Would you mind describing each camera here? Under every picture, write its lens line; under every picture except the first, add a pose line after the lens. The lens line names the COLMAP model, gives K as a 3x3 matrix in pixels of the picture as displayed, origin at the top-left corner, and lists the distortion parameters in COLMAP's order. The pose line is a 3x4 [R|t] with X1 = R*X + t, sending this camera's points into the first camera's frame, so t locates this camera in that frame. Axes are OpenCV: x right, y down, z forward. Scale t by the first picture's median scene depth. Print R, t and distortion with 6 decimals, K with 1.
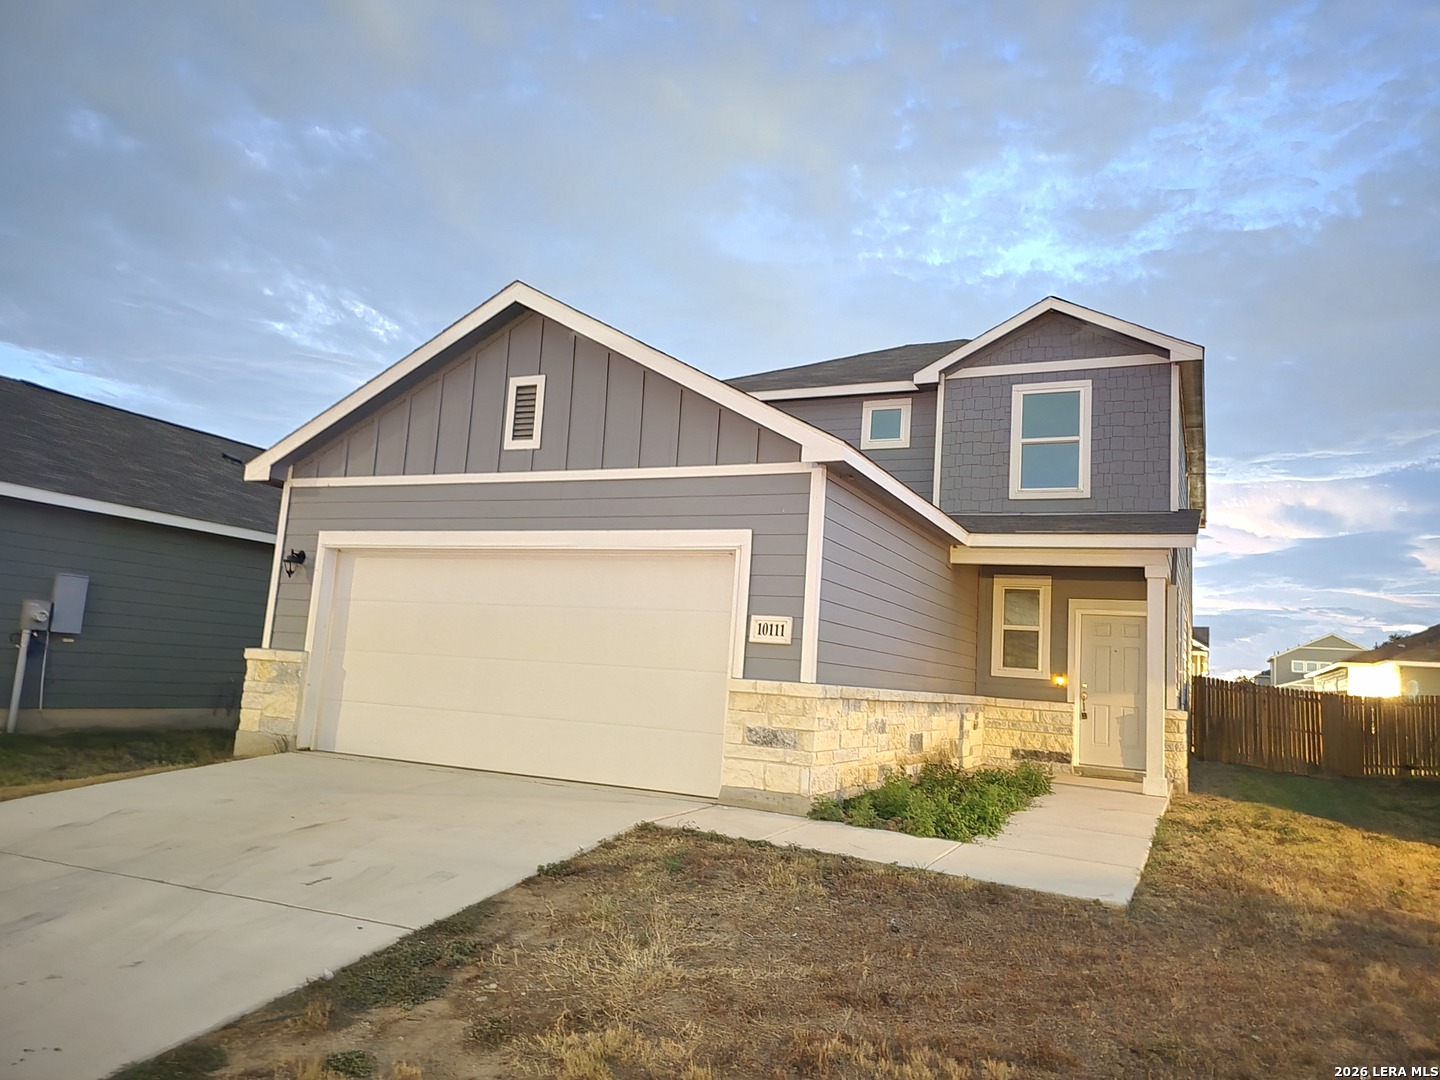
lens RADIAL K [[969.5, 0, 744.7], [0, 969.5, 535.1], [0, 0, 1]] dist [0.053289, -0.043638]
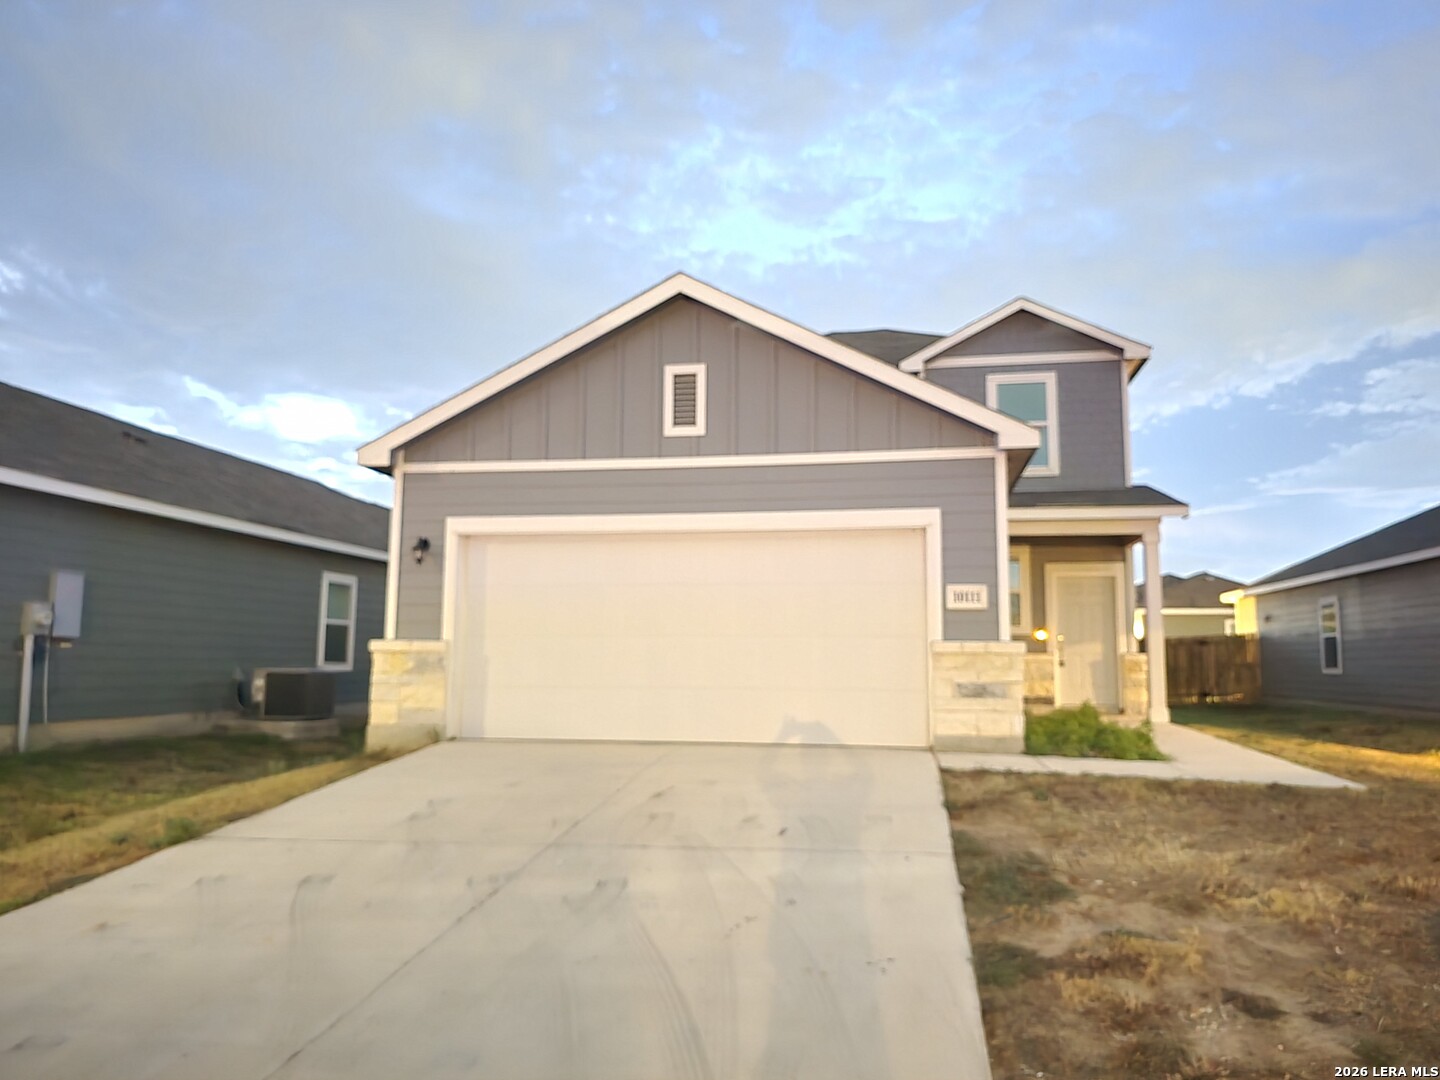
lens RADIAL K [[969.5, 0, 730.0], [0, 969.5, 546.9], [0, 0, 1]] dist [0.053289, -0.043638]
pose [[0.965917, -0.027678, 0.257368, -0.415366], [0.018276, 0.999078, 0.038851, -0.007742], [-0.258206, -0.032823, 0.965532, -0.018498]]
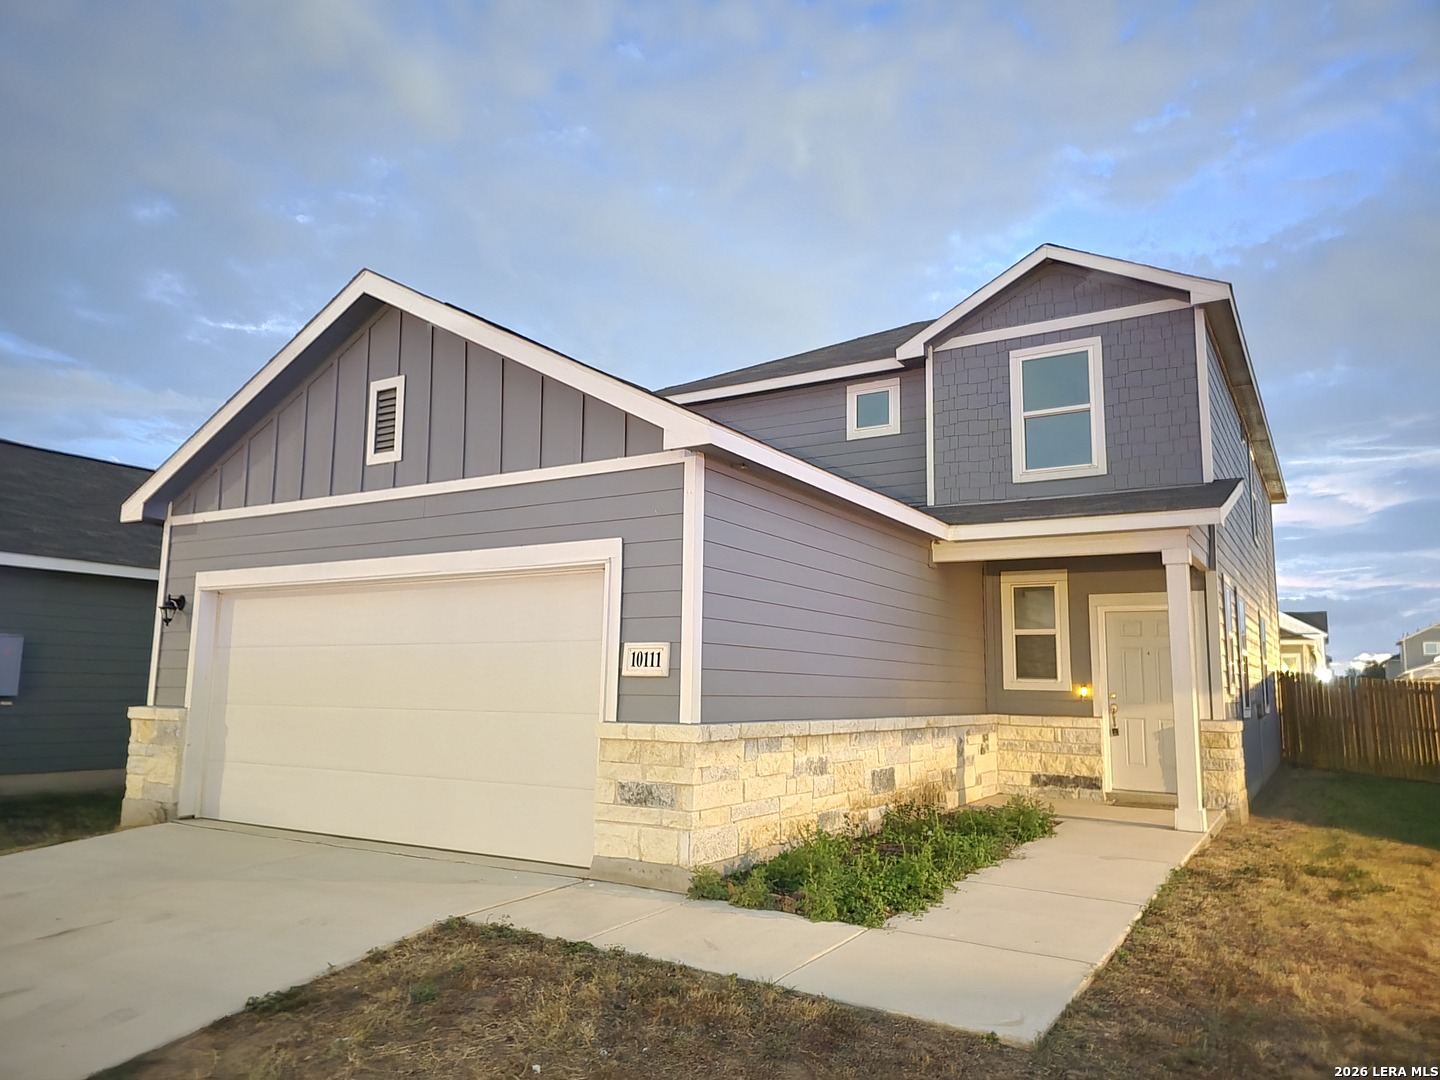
lens RADIAL K [[969.5, 0, 732.9], [0, 969.5, 545.3], [0, 0, 1]] dist [0.053289, -0.043638]
pose [[0.992476, -0.066631, -0.102721, 0.148166], [0.066255, 0.997778, -0.007076, 0.010107], [0.102964, 0.000217, 0.994685, 0.156772]]
